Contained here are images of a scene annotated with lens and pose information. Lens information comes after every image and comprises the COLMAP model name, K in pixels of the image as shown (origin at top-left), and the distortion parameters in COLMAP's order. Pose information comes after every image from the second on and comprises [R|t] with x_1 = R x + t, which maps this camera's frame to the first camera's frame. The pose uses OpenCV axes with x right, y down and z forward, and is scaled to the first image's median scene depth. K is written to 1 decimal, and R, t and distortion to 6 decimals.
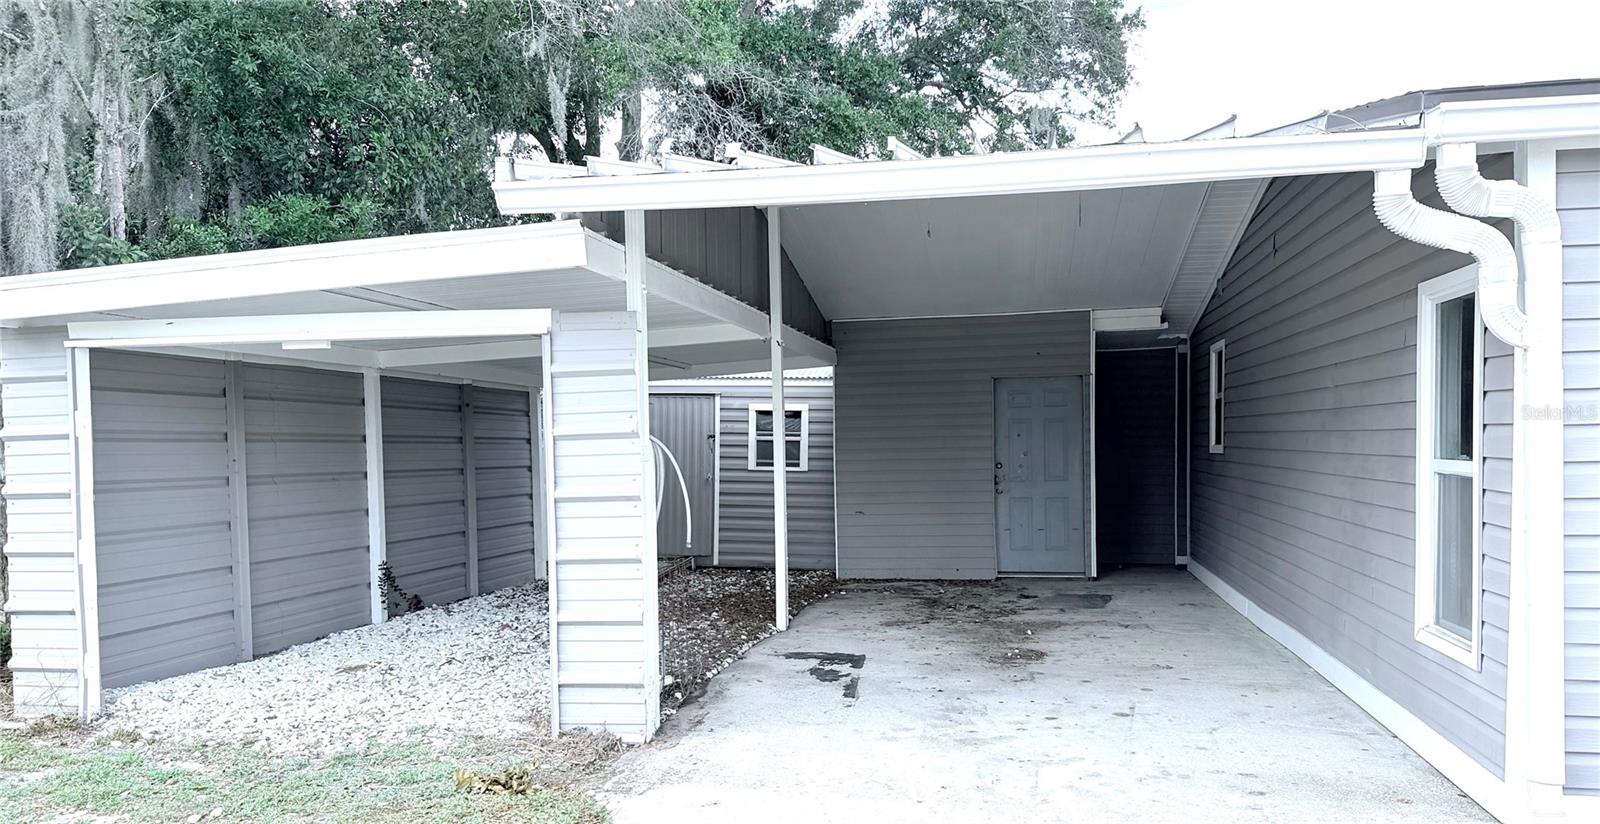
lens RADIAL K [[1055.9, 0, 800.6], [0, 1055.9, 467.0], [0, 0, 1]] dist [0.000043, -0.000413]
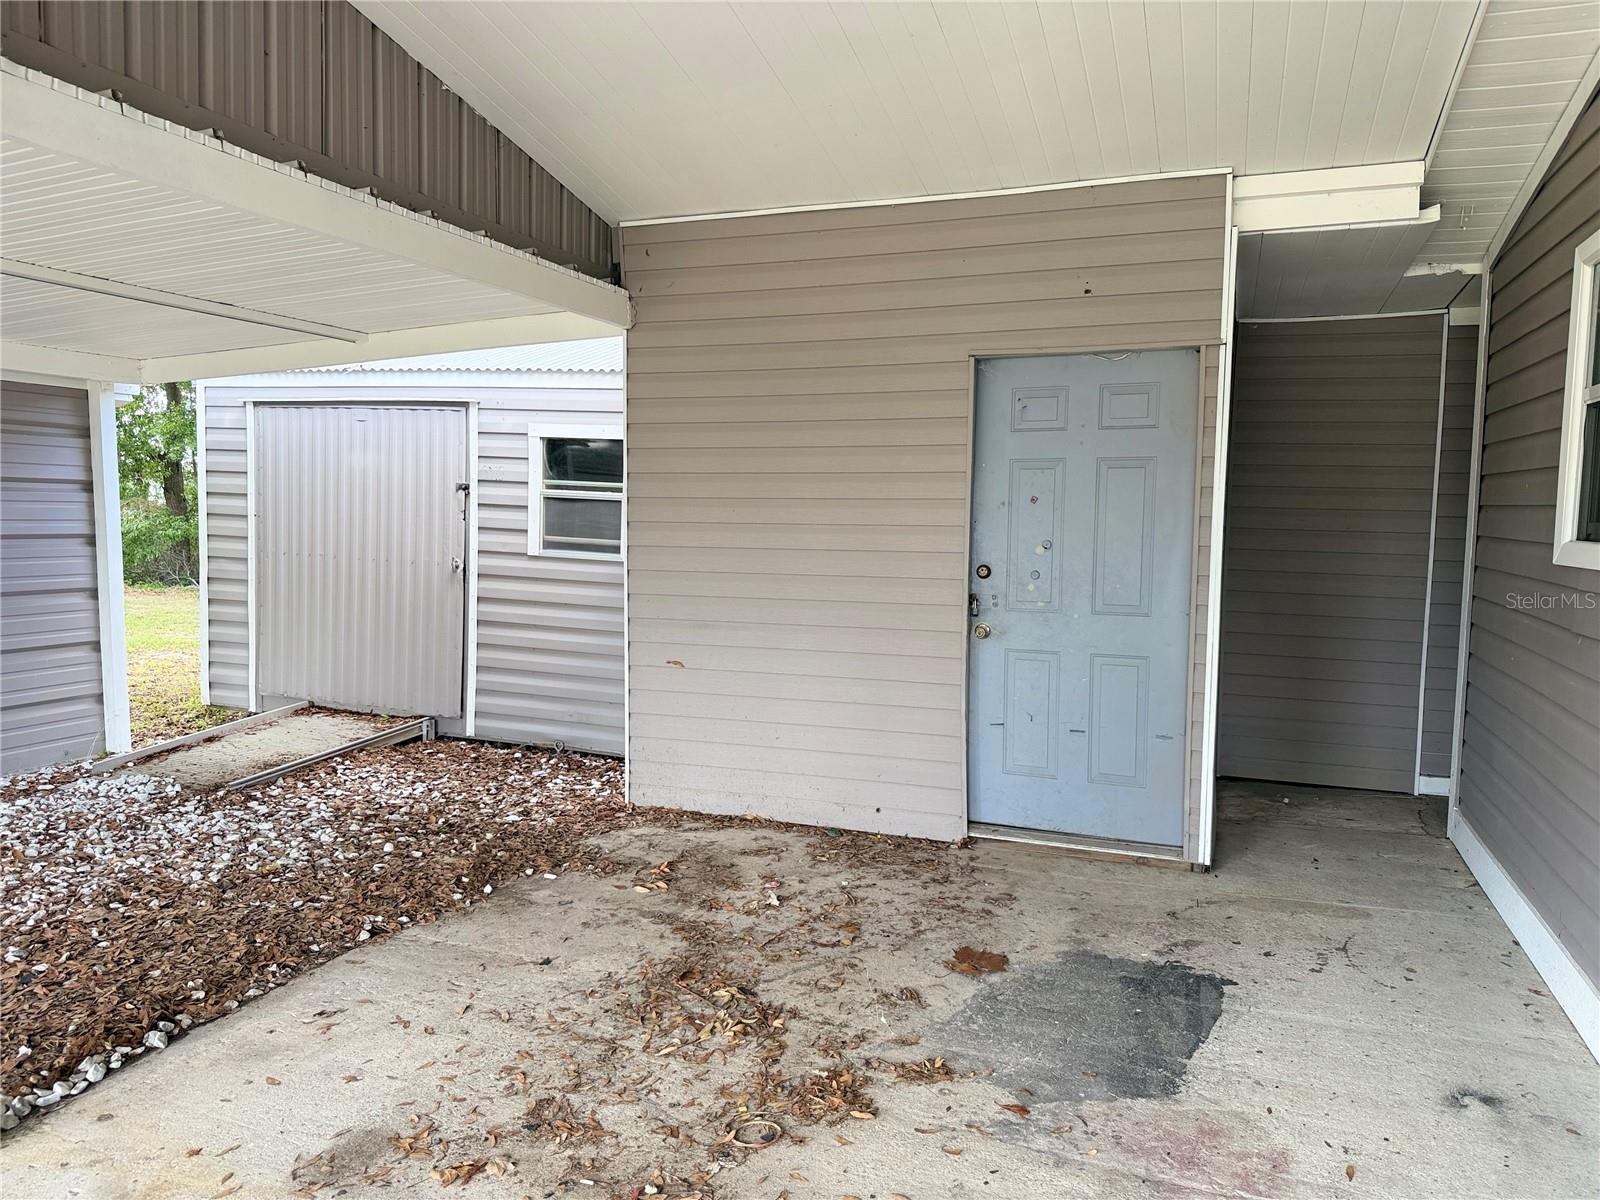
lens RADIAL K [[1120.4, 0, 800.0], [0, 1120.4, 600.0], [0, 0, 1]] dist [0.056939, -0.170623]
pose [[0.986460, 0.041701, -0.158611, 0.187782], [-0.032259, 0.997577, 0.061648, -0.015065], [0.160798, -0.055696, 0.985415, 0.554123]]
